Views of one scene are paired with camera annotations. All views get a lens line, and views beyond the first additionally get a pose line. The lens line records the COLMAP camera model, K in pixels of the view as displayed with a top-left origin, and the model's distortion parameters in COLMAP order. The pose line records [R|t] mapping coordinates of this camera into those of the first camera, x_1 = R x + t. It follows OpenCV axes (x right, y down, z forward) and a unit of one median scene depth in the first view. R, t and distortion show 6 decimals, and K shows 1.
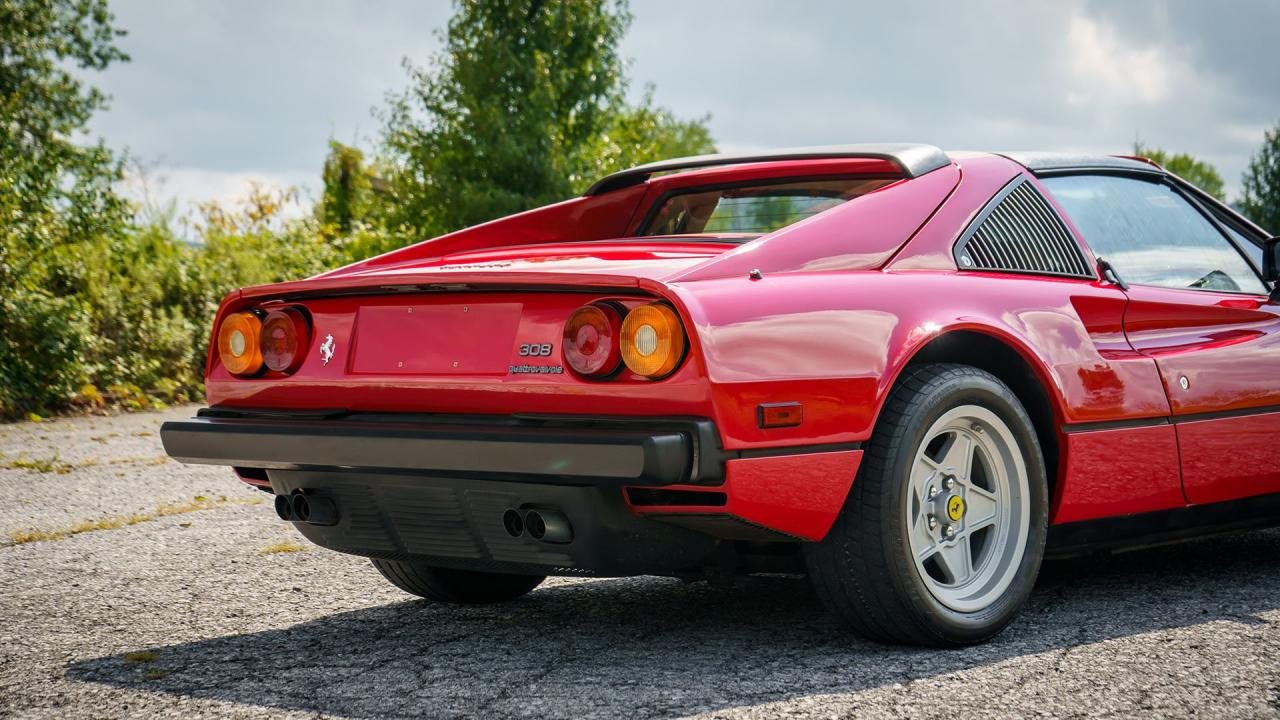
lens RADIAL K [[2598.2, 0, 640.0], [0, 2598.2, 360.0], [0, 0, 1]] dist [0.044431, -0.004285]
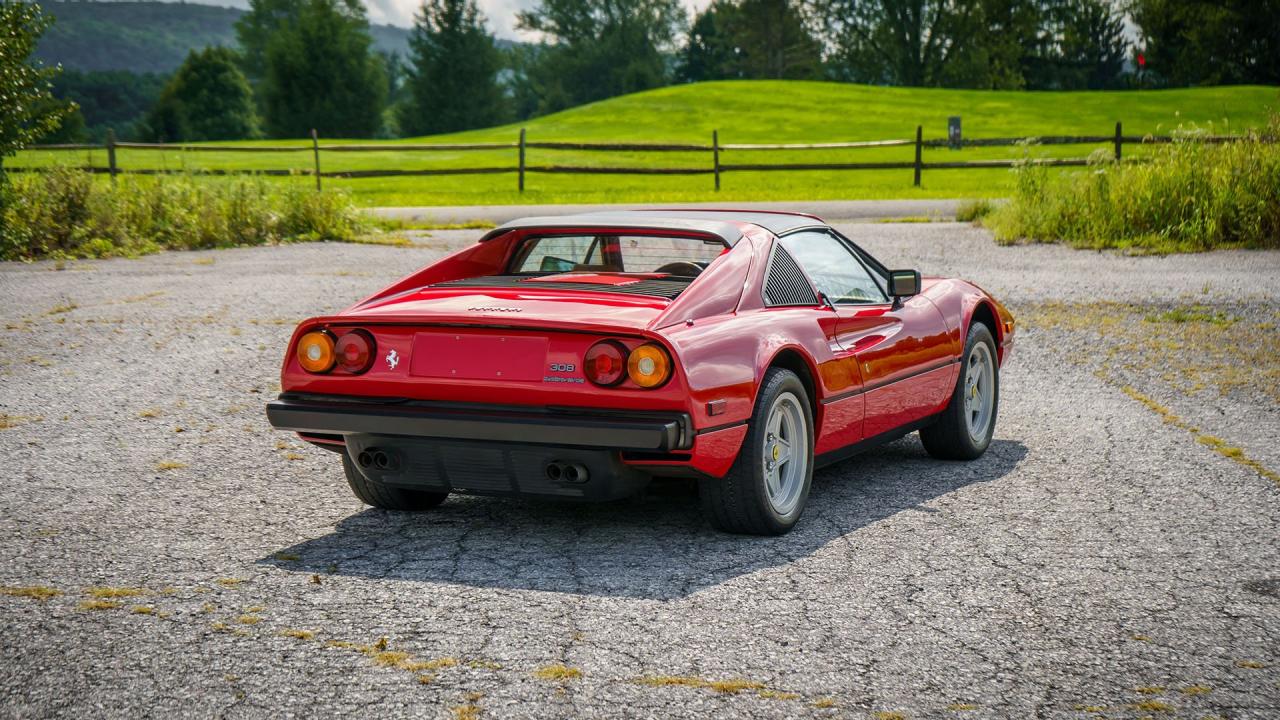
lens RADIAL K [[2598.2, 0, 640.0], [0, 2598.2, 360.0], [0, 0, 1]] dist [0.044431, -0.004285]
pose [[0.949346, -0.012382, 0.313989, -0.477213], [-0.008195, 0.997908, 0.064130, -0.107422], [-0.314127, -0.063455, 0.947258, -0.552202]]
